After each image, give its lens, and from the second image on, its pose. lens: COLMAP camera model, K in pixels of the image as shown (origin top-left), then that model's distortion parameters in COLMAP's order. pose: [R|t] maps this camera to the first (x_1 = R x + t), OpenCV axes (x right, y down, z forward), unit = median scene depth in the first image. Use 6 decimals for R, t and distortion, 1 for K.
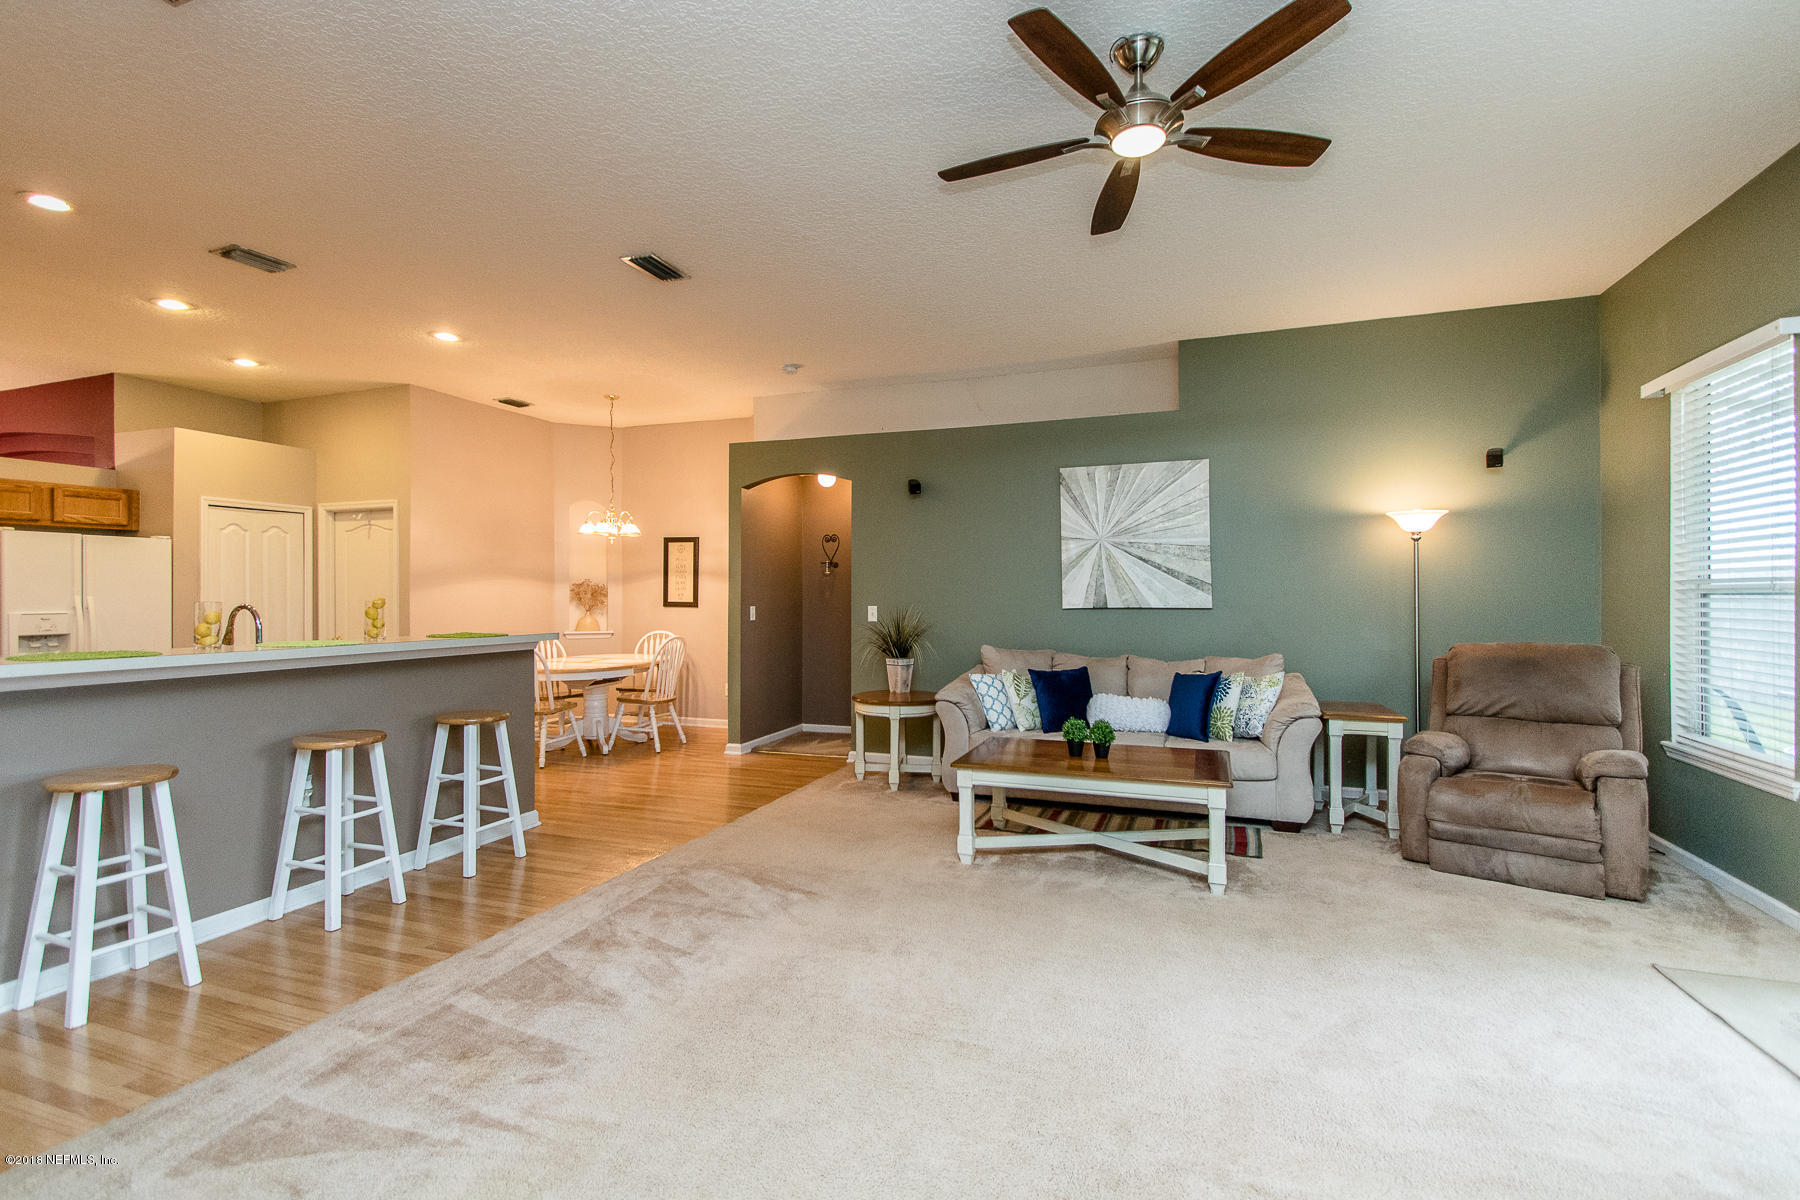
lens RADIAL K [[835.6, 0, 922.9], [0, 835.6, 592.6], [0, 0, 1]] dist [-0.001623, -0.001798]
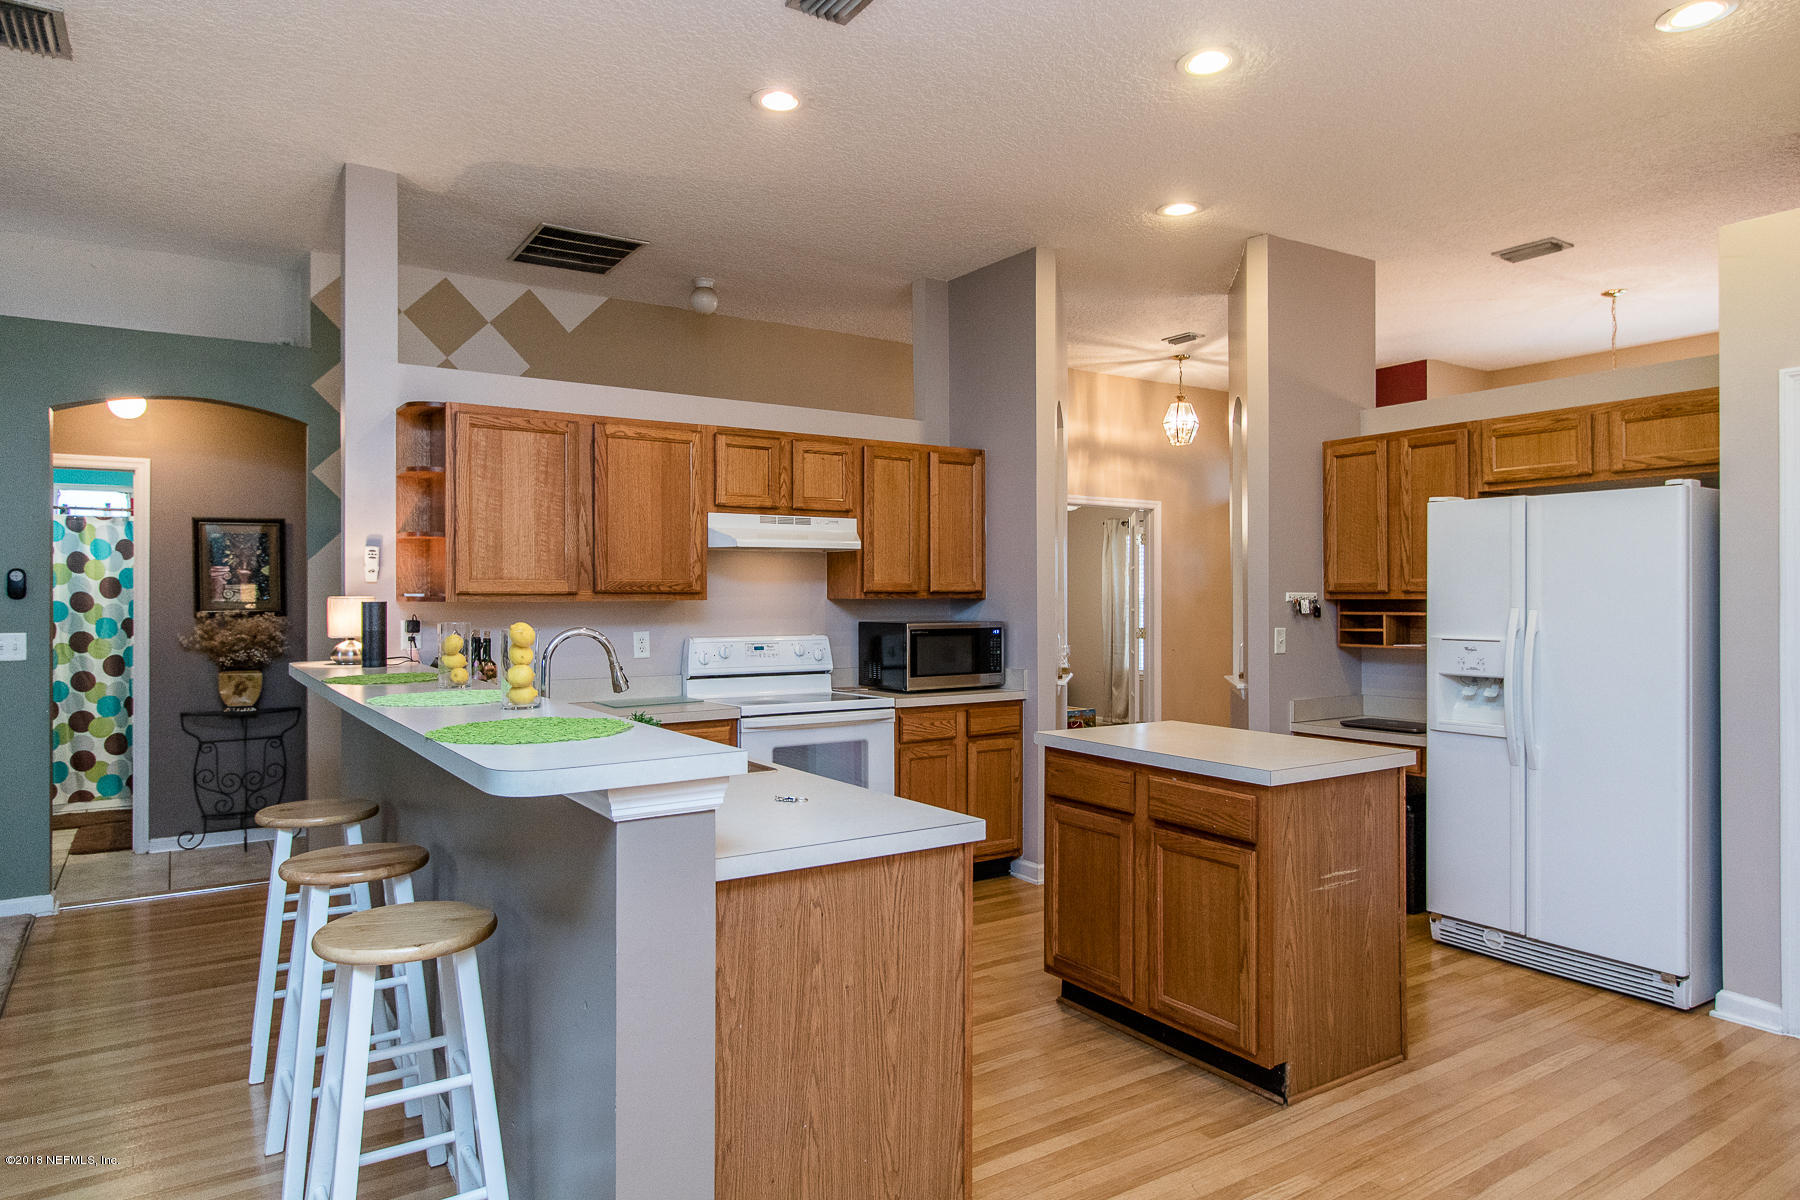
lens RADIAL K [[1106.2, 0, 911.4], [0, 1106.2, 597.5], [0, 0, 1]] dist [-0.021474, -0.000204]
pose [[-0.590991, 0.002667, -0.806674, -0.172400], [0.002623, 0.999996, 0.001384, -0.004631], [0.806674, -0.001298, -0.590995, 0.959901]]
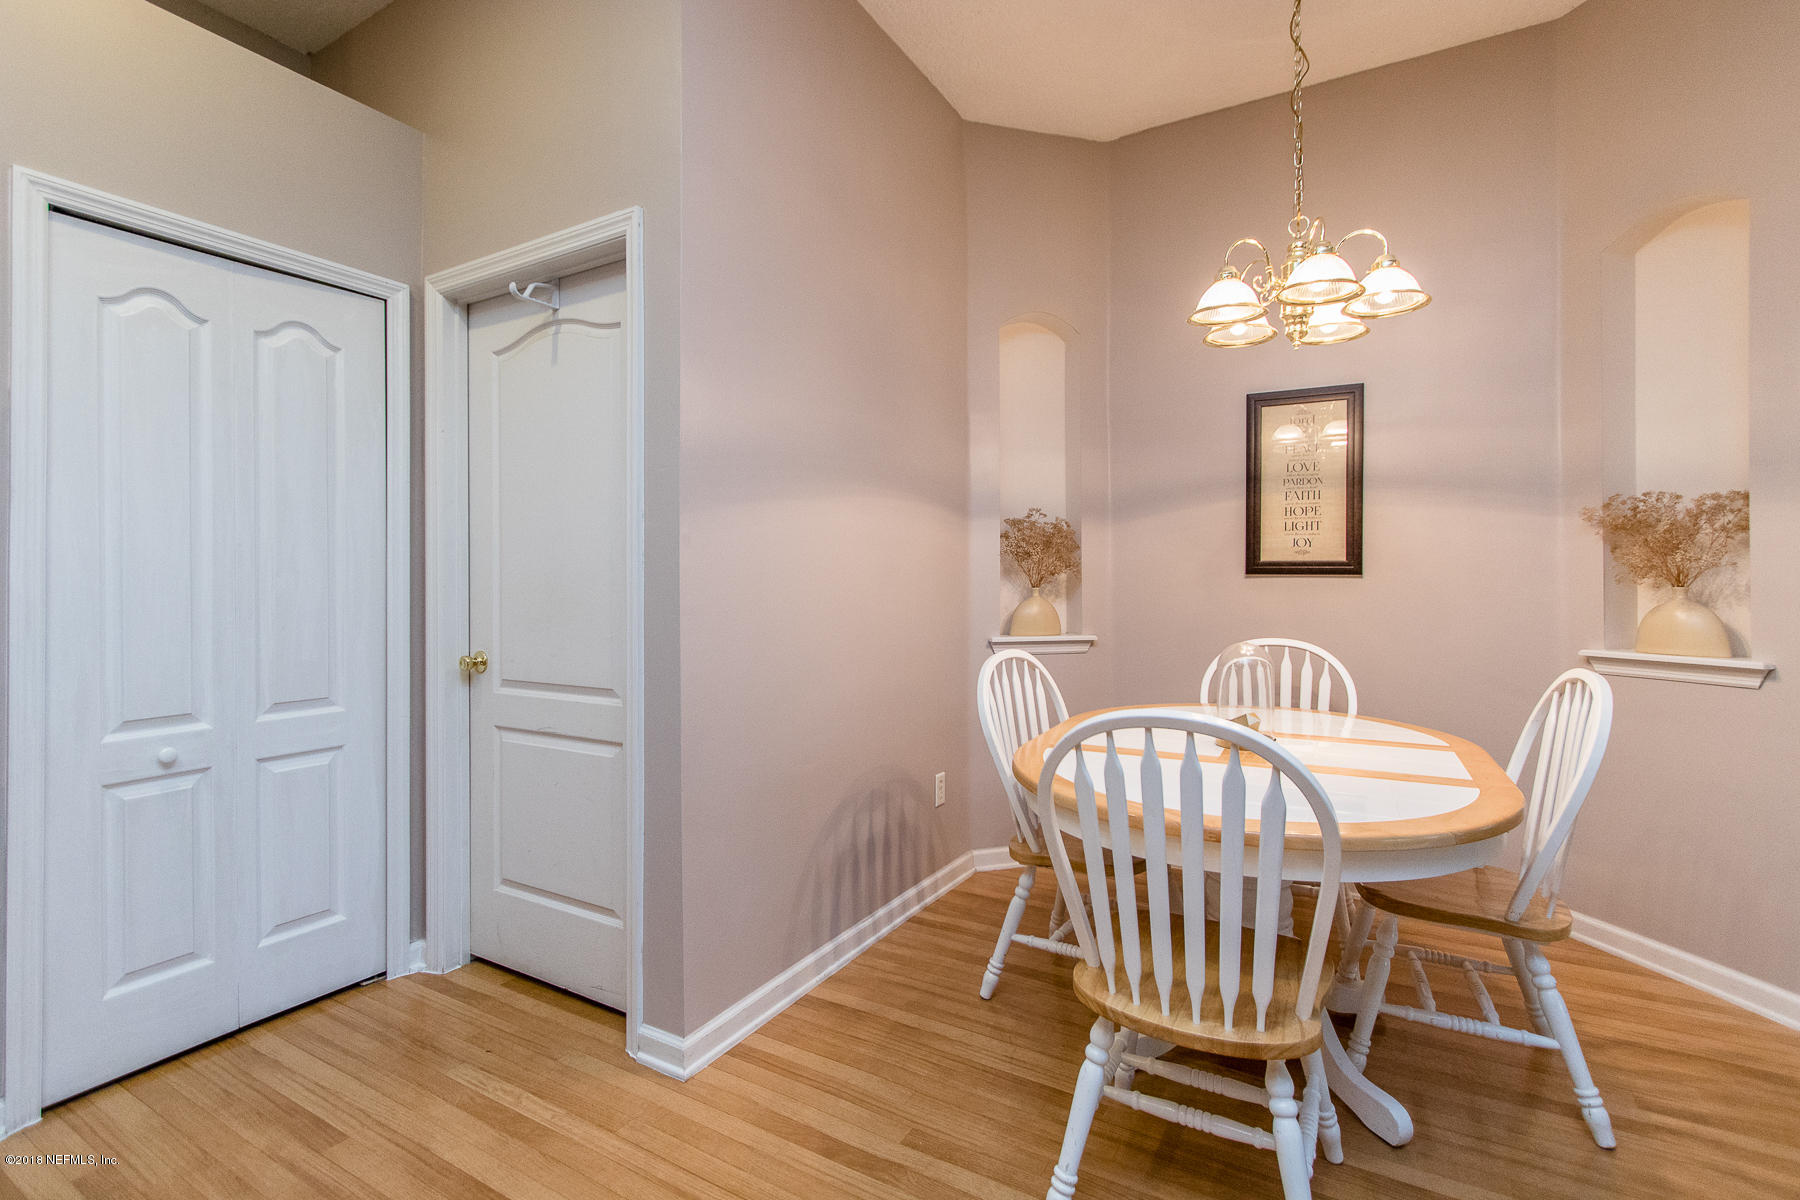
lens RADIAL K [[835.6, 0, 916.9], [0, 835.6, 581.5], [0, 0, 1]] dist [-0.001623, -0.001798]
pose [[0.984509, -0.000508, -0.175331, -0.509652], [0.000984, 0.999996, 0.002632, 0.024951], [0.175329, -0.002764, 0.984506, 0.767010]]
